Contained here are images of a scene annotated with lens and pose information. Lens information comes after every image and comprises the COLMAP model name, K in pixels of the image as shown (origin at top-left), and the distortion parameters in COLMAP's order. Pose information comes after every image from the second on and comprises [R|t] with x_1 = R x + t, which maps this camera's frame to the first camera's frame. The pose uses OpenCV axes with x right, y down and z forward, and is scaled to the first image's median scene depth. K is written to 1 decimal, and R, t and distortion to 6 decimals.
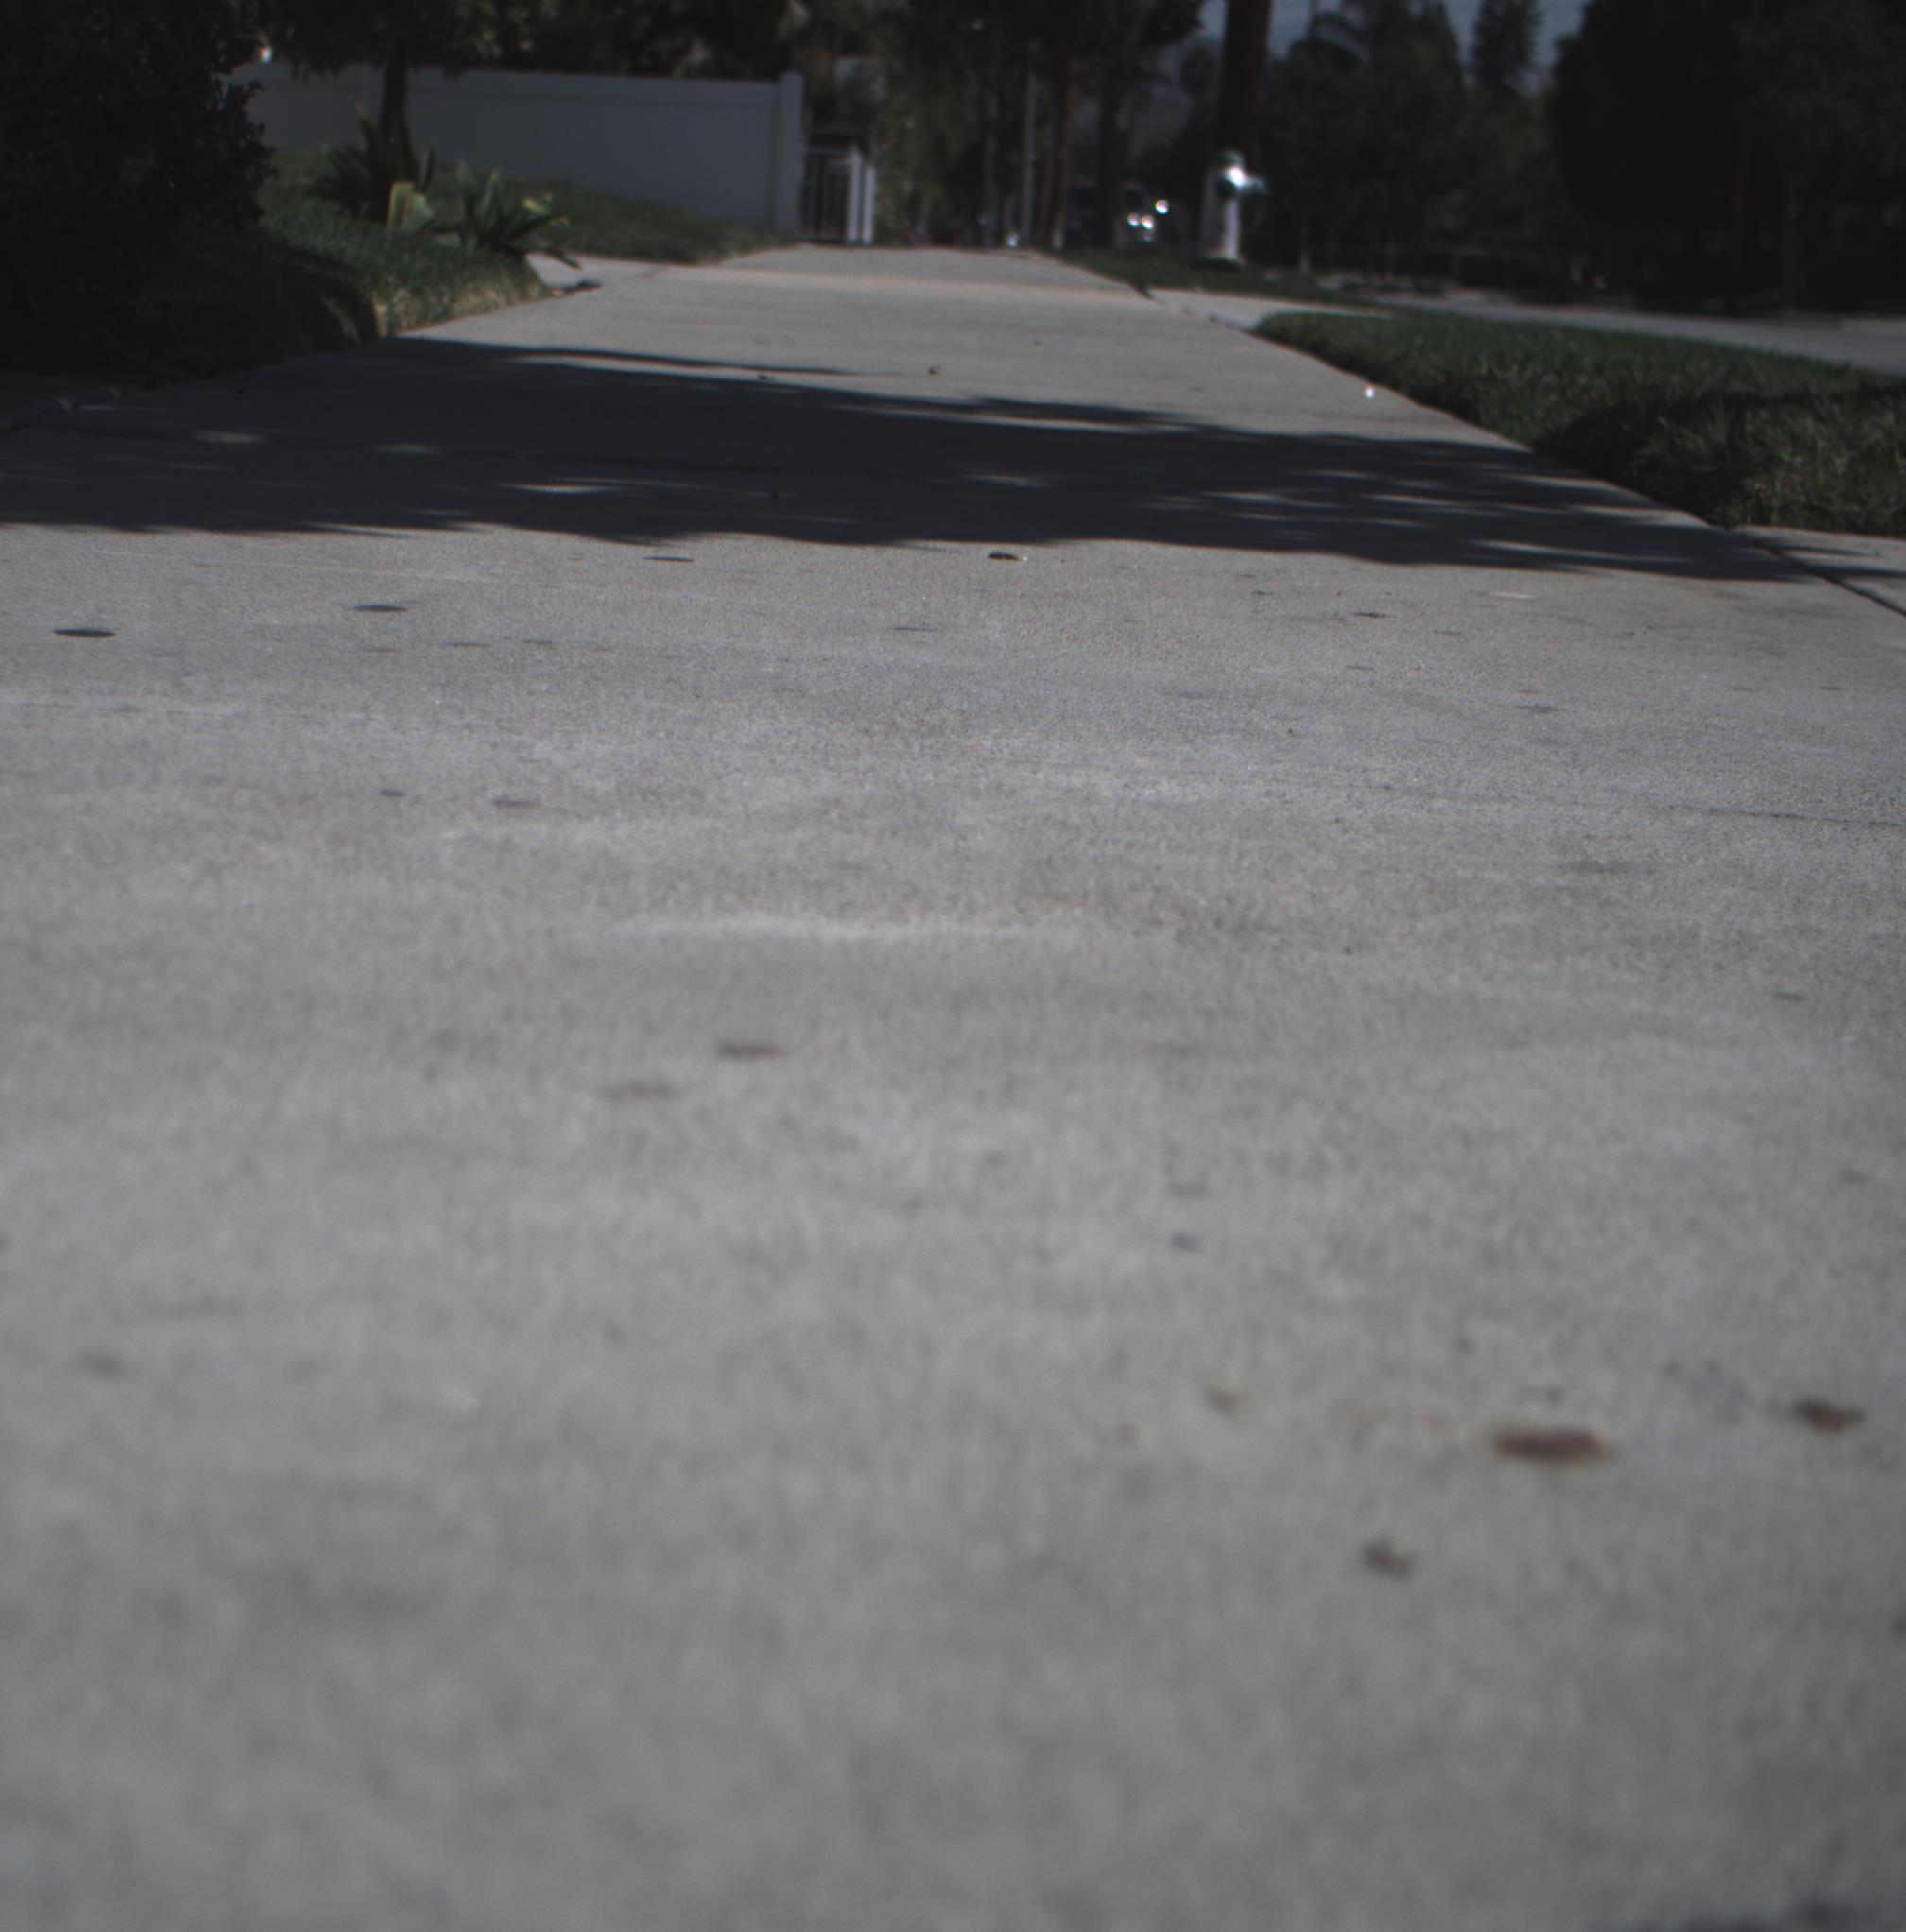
lens RADIAL K [[4397.4, 0, 949.0], [0, 4397.4, 966.1], [0, 0, 1]] dist [-0.103581, 0.624705]
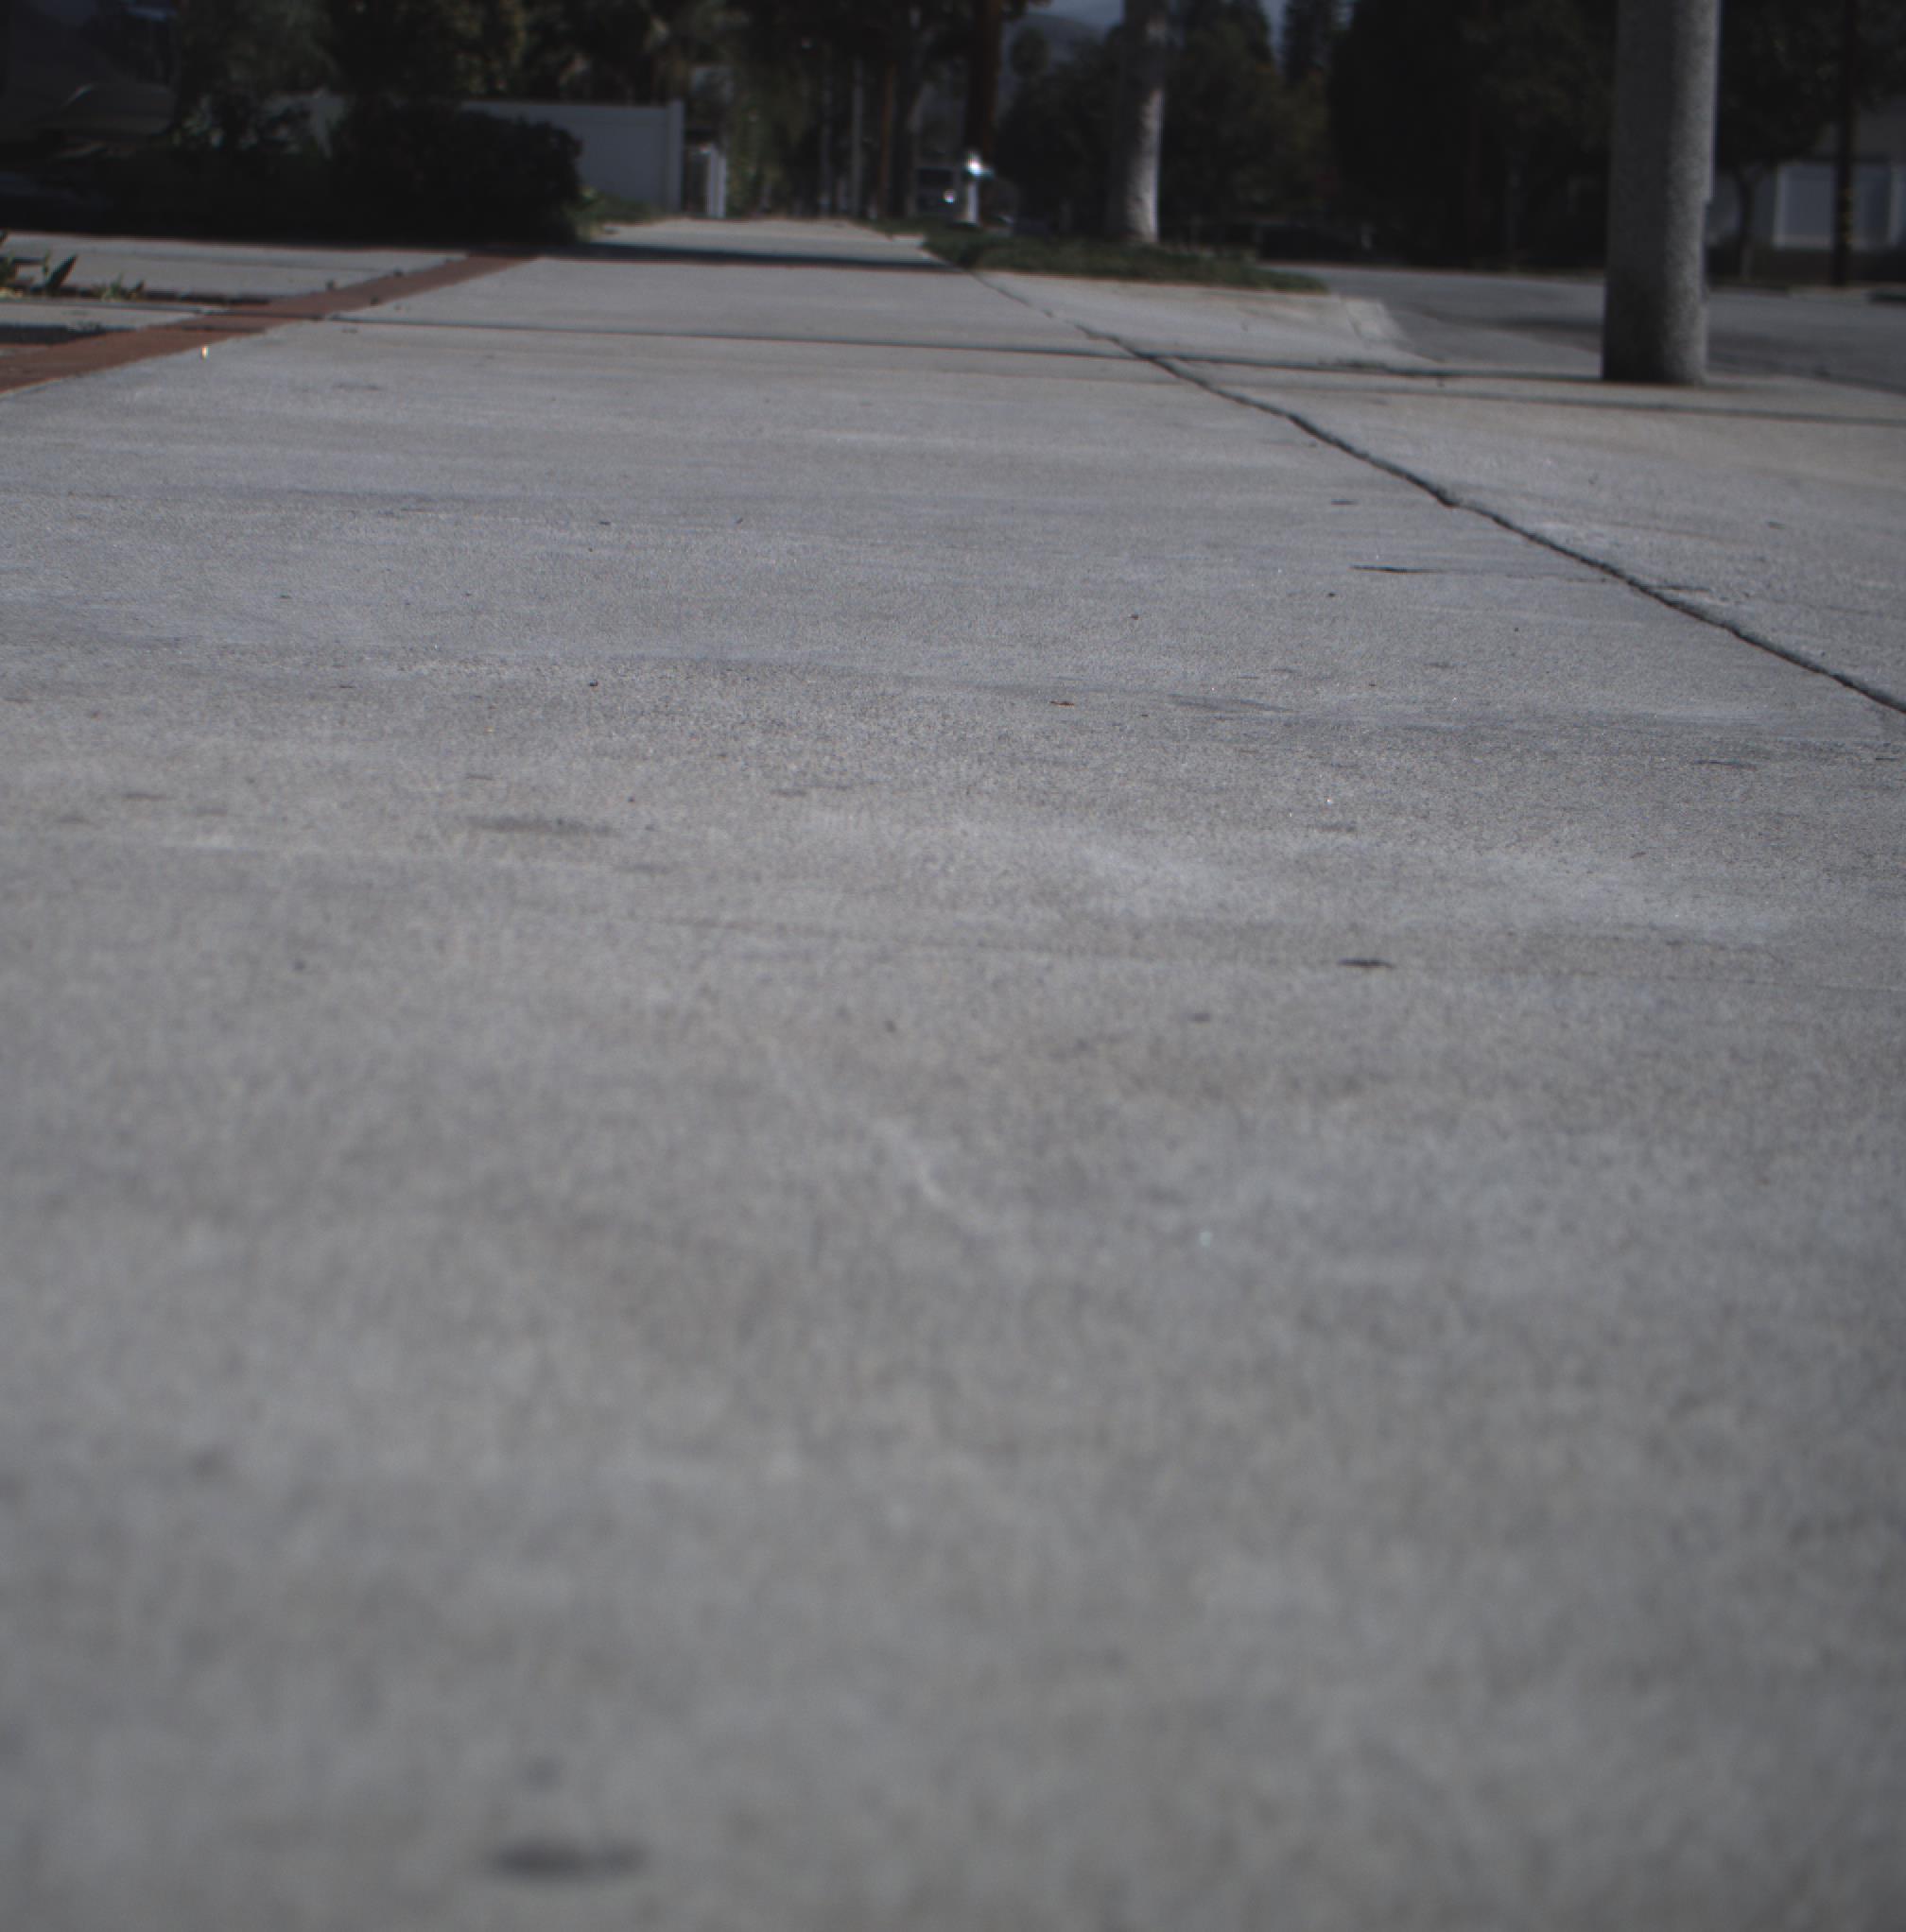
lens RADIAL K [[4336.1, 0, 923.0], [0, 4336.1, 1008.8], [0, 0, 1]] dist [-0.106891, 0.469913]
pose [[0.999464, -0.017856, 0.027444, 0.000750], [0.017391, 0.999703, 0.017095, 0.035142], [-0.027742, -0.016608, 0.999477, -0.205937]]
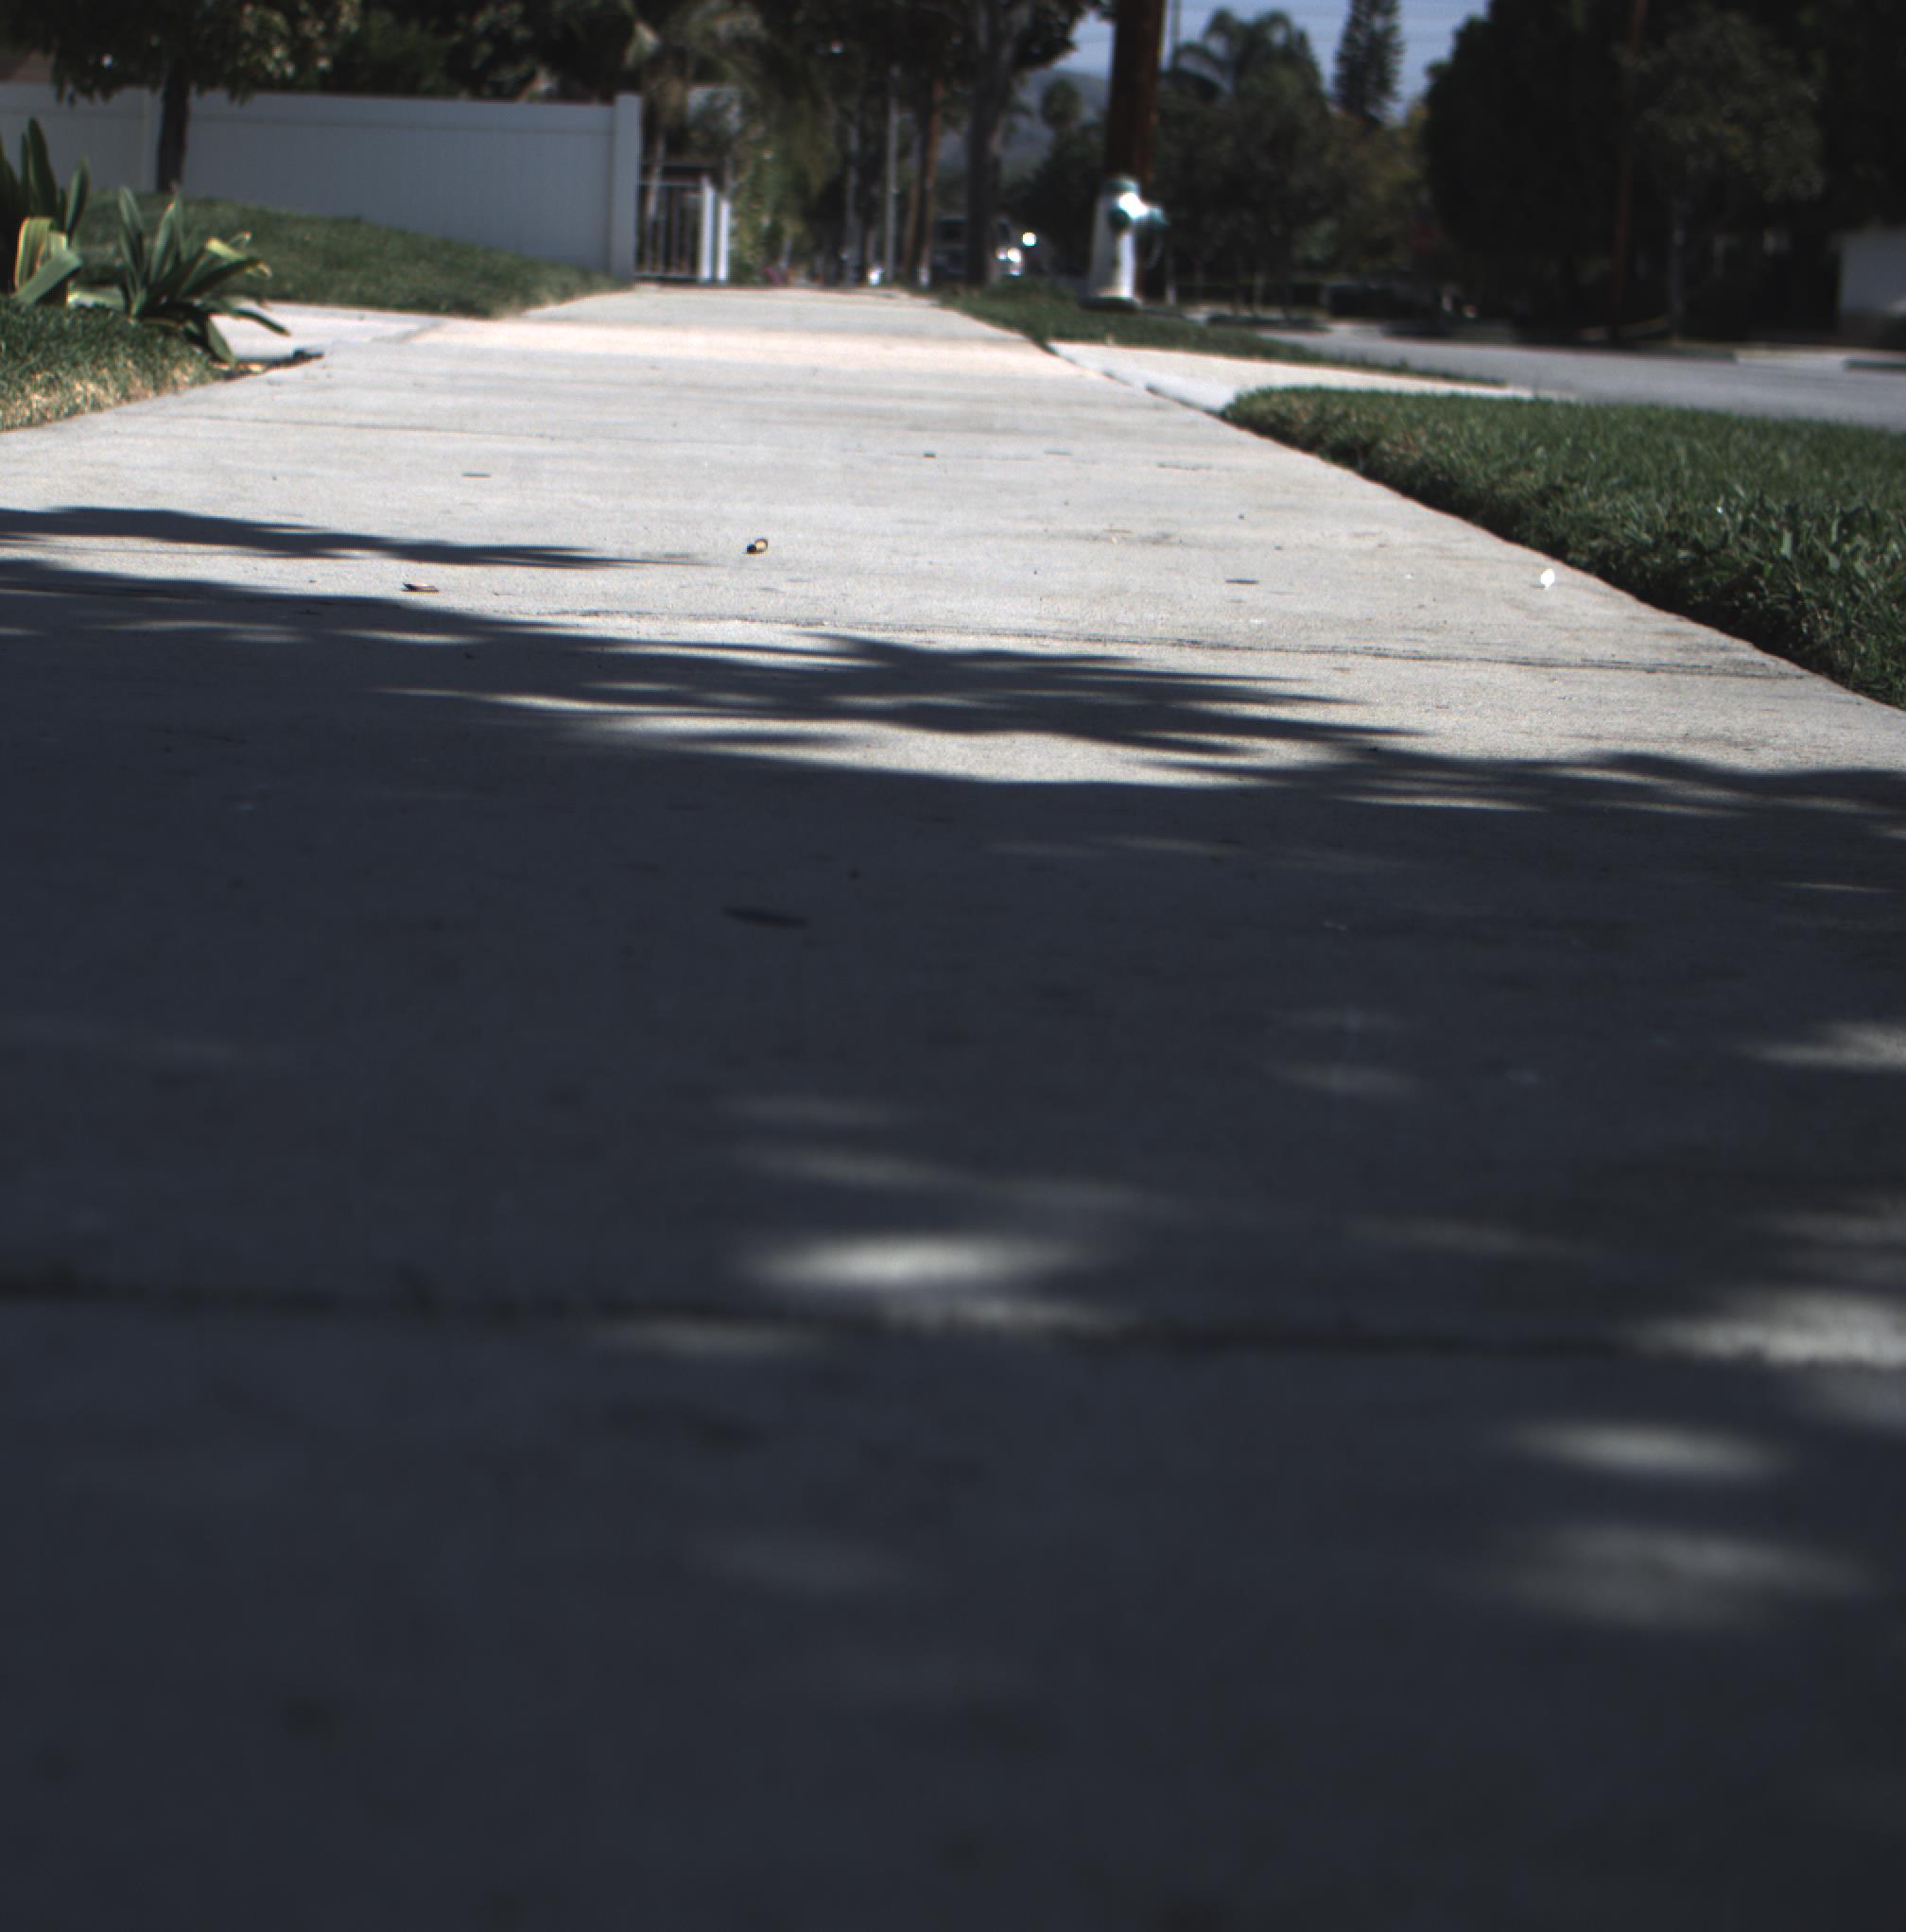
lens RADIAL K [[4397.4, 0, 949.0], [0, 4397.4, 966.1], [0, 0, 1]] dist [-0.103581, 0.624705]
pose [[0.999484, -0.013129, 0.029301, 0.000431], [0.013350, 0.999884, -0.007351, -0.008674], [-0.029201, 0.007739, 0.999544, 0.049605]]
